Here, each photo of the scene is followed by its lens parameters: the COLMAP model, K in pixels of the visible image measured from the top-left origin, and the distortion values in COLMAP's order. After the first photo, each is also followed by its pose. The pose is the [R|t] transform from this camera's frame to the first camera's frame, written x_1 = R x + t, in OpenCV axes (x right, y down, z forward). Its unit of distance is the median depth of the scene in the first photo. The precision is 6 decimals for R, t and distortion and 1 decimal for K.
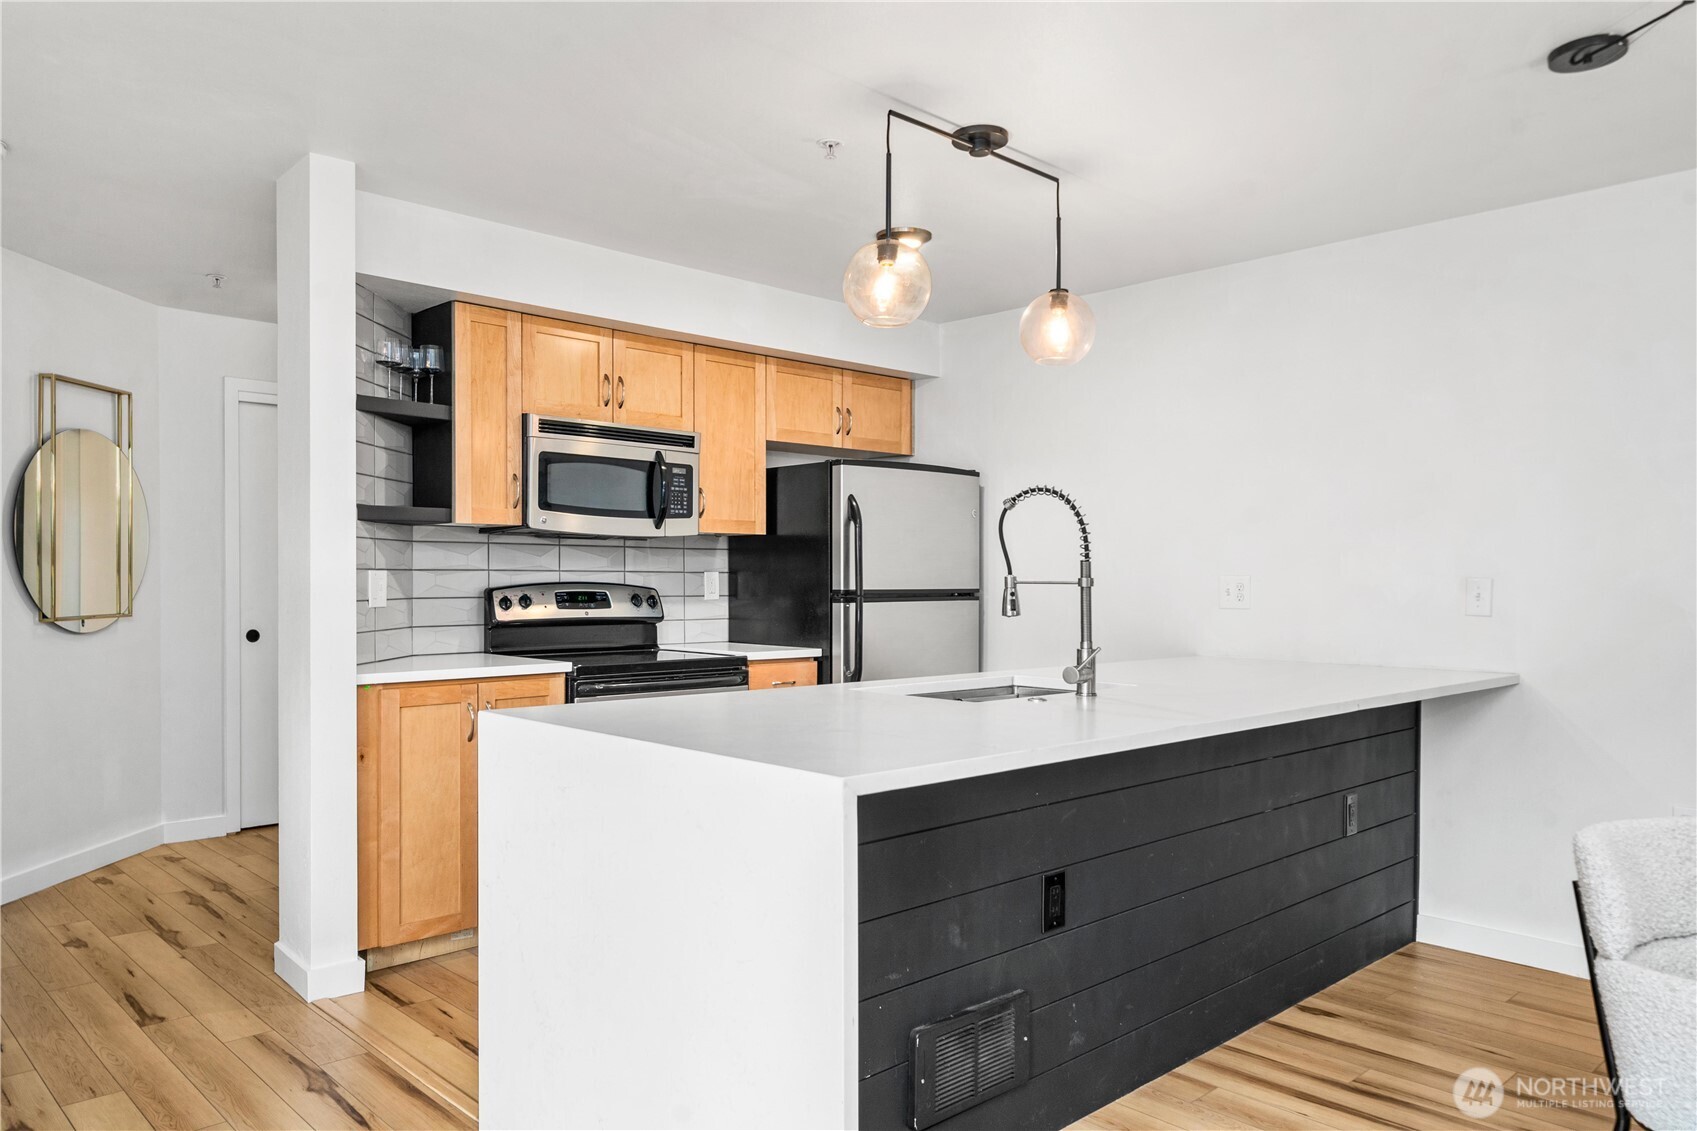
lens RADIAL K [[1180.0, 0, 832.9], [0, 1180.0, 586.2], [0, 0, 1]] dist [-0.004839, 0.007101]
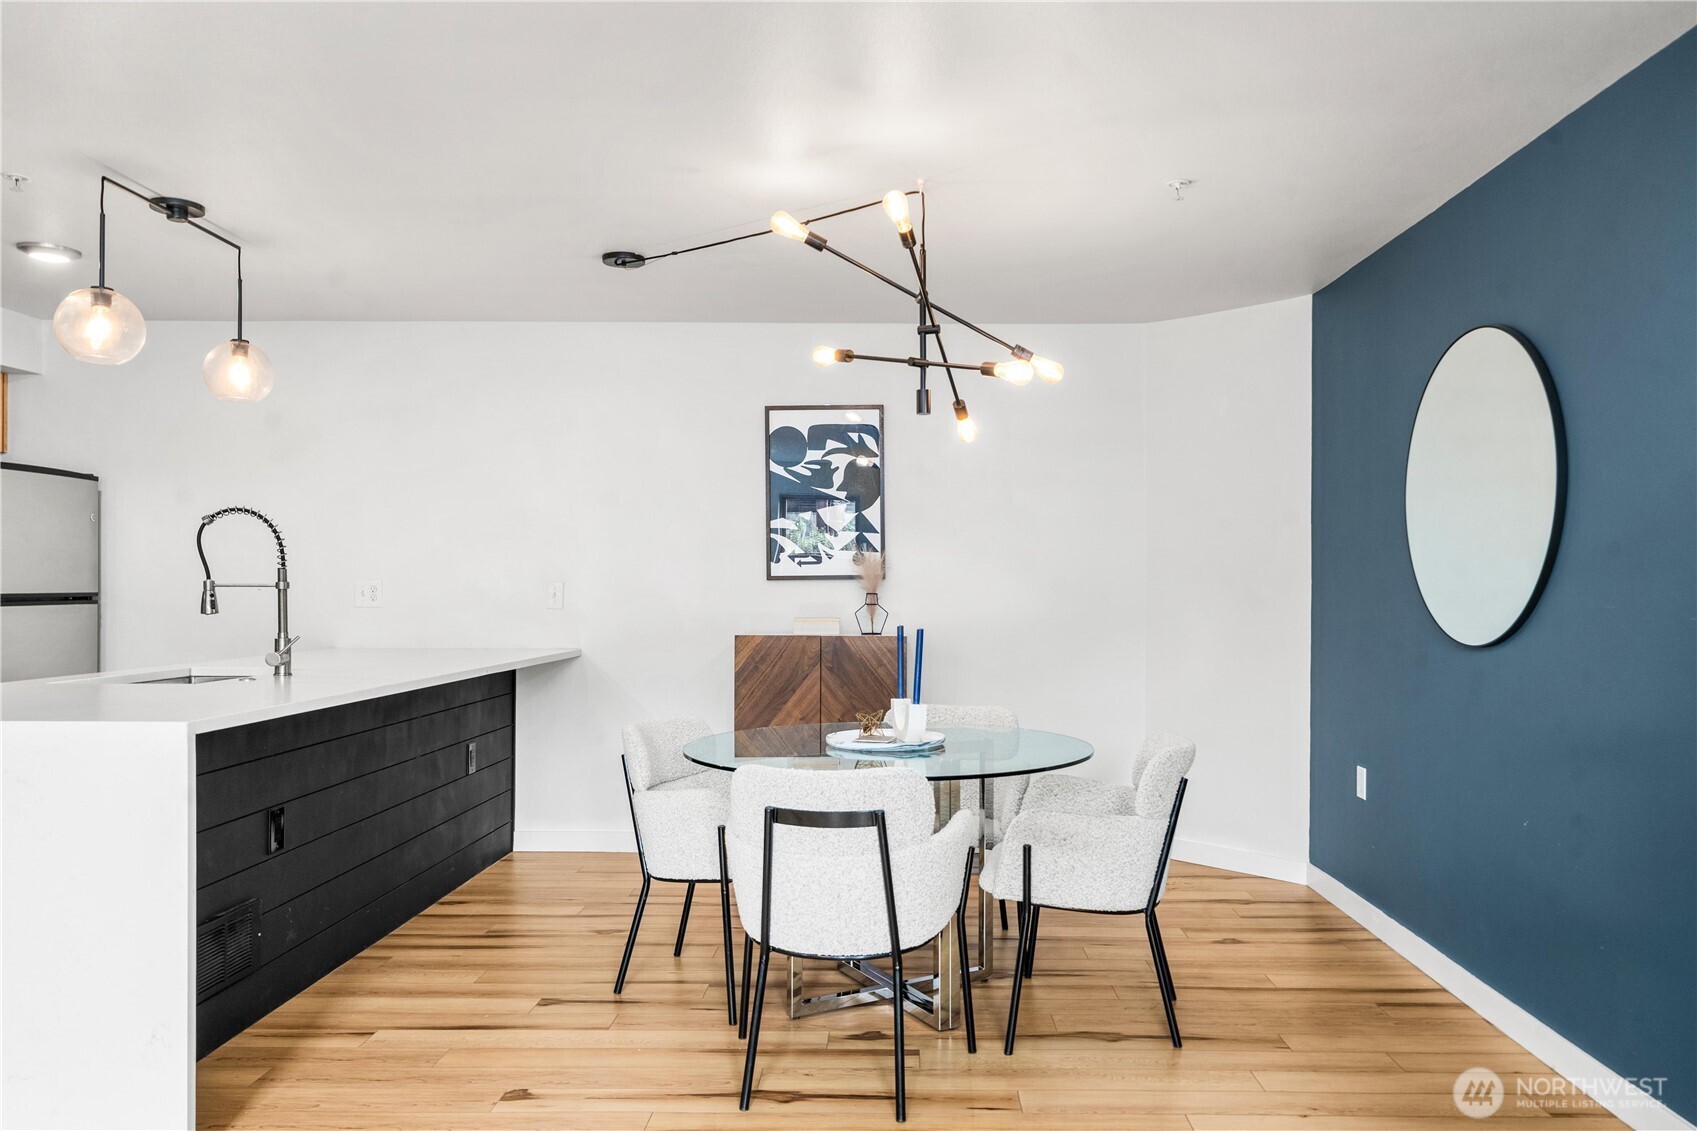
lens RADIAL K [[1180.0, 0, 896.1], [0, 1180.0, 583.9], [0, 0, 1]] dist [-0.004839, 0.007101]
pose [[0.691695, -0.001445, 0.722188, -0.180404], [0.004811, 0.999985, -0.002608, 0.001080], [-0.722173, 0.005279, 0.691692, -0.257422]]
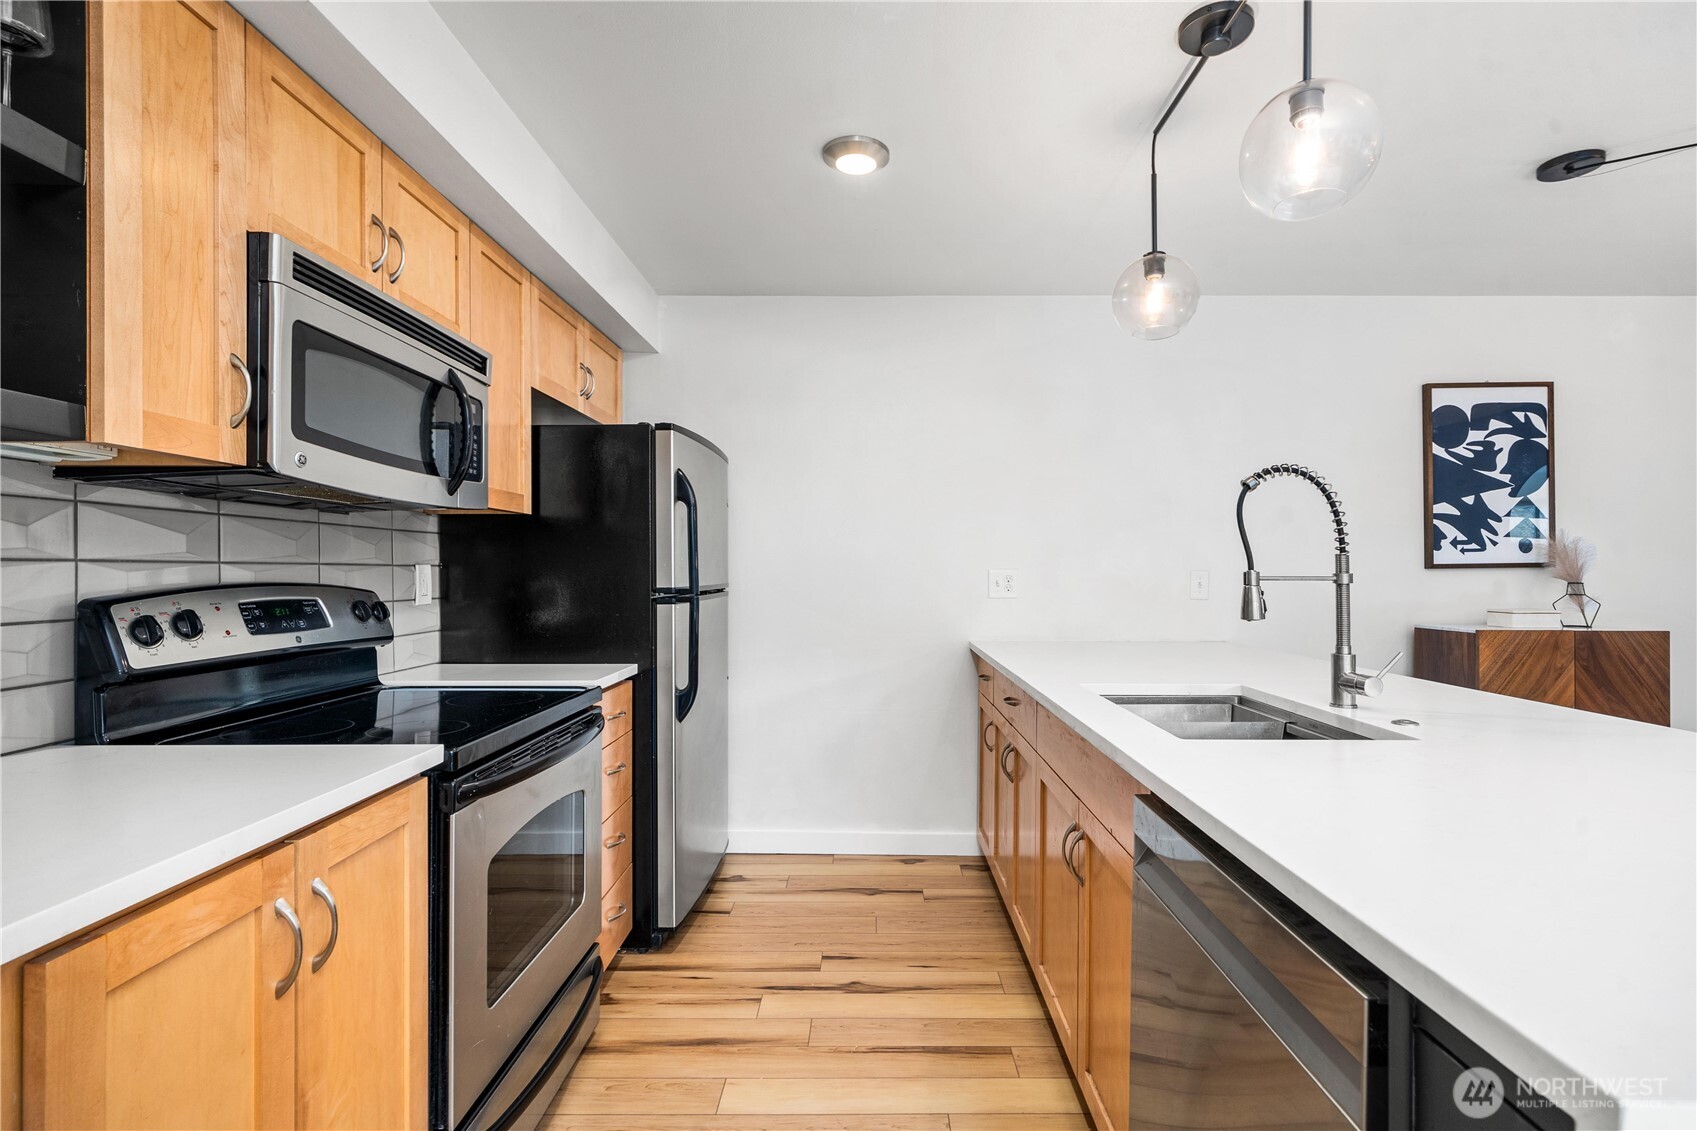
lens RADIAL K [[799.1, 0, 883.0], [0, 799.1, 570.5], [0, 0, 1]] dist [0.000922, -0.000053]
pose [[0.687689, -0.003118, 0.725999, -0.338747], [0.007198, 0.999971, -0.002524, -0.007374], [-0.725970, 0.006962, 0.687691, 0.626662]]
